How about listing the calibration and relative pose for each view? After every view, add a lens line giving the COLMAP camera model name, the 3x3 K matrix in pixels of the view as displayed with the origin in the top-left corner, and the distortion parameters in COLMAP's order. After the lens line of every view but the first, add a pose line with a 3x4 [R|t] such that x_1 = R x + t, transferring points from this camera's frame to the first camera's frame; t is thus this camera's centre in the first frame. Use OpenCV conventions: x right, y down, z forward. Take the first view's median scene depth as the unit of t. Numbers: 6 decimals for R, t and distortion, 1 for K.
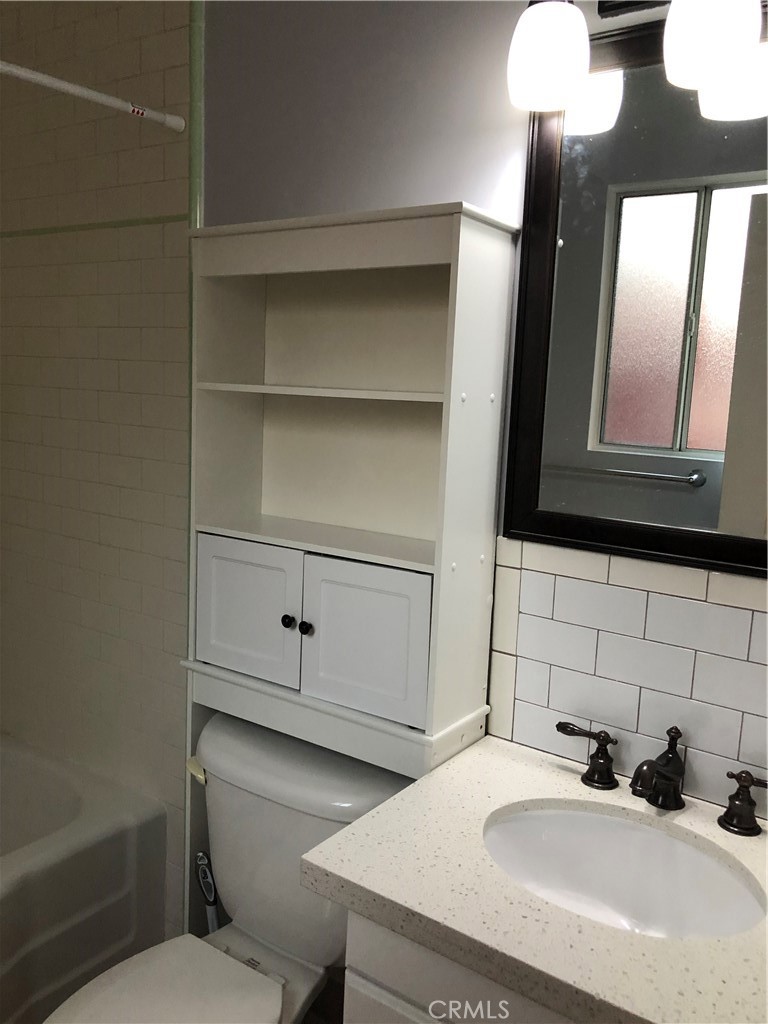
lens RADIAL K [[844.0, 0, 384.8], [0, 844.0, 496.6], [0, 0, 1]] dist [0.008113, -0.011837]
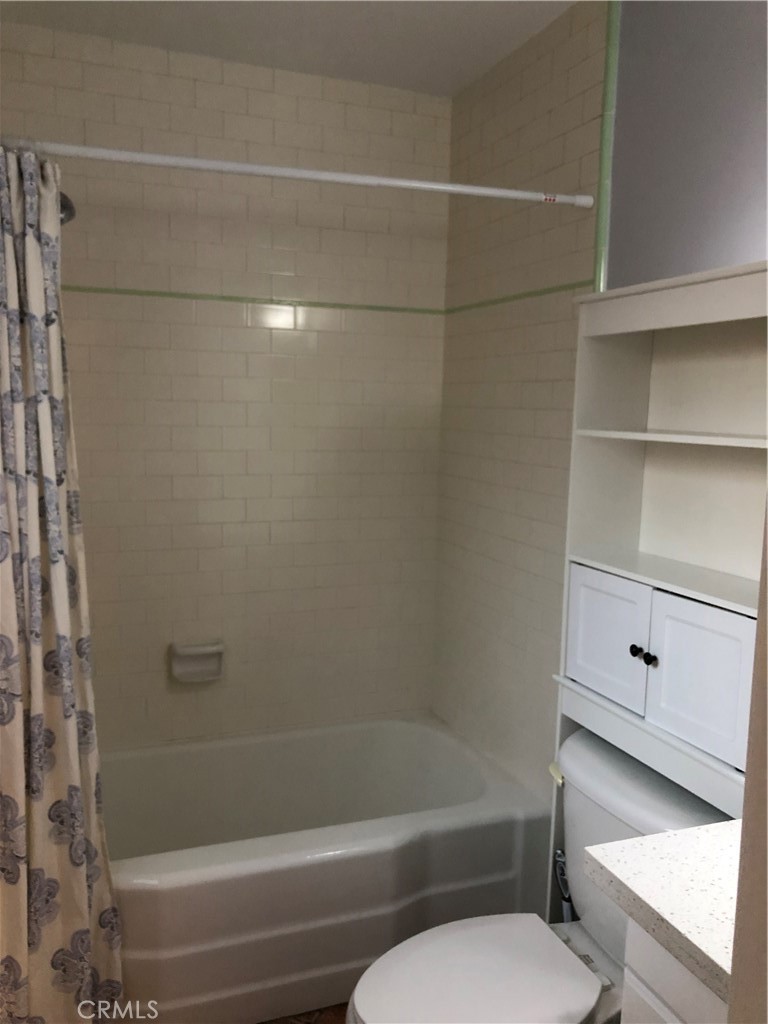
lens RADIAL K [[849.9, 0, 384.0], [0, 849.9, 512.0], [0, 0, 1]] dist [0.008713, 0.002556]
pose [[0.829803, 0.056460, -0.555193, 0.191250], [-0.073015, 0.997301, -0.007710, 0.002232], [0.553260, 0.046935, 0.831686, -0.083392]]
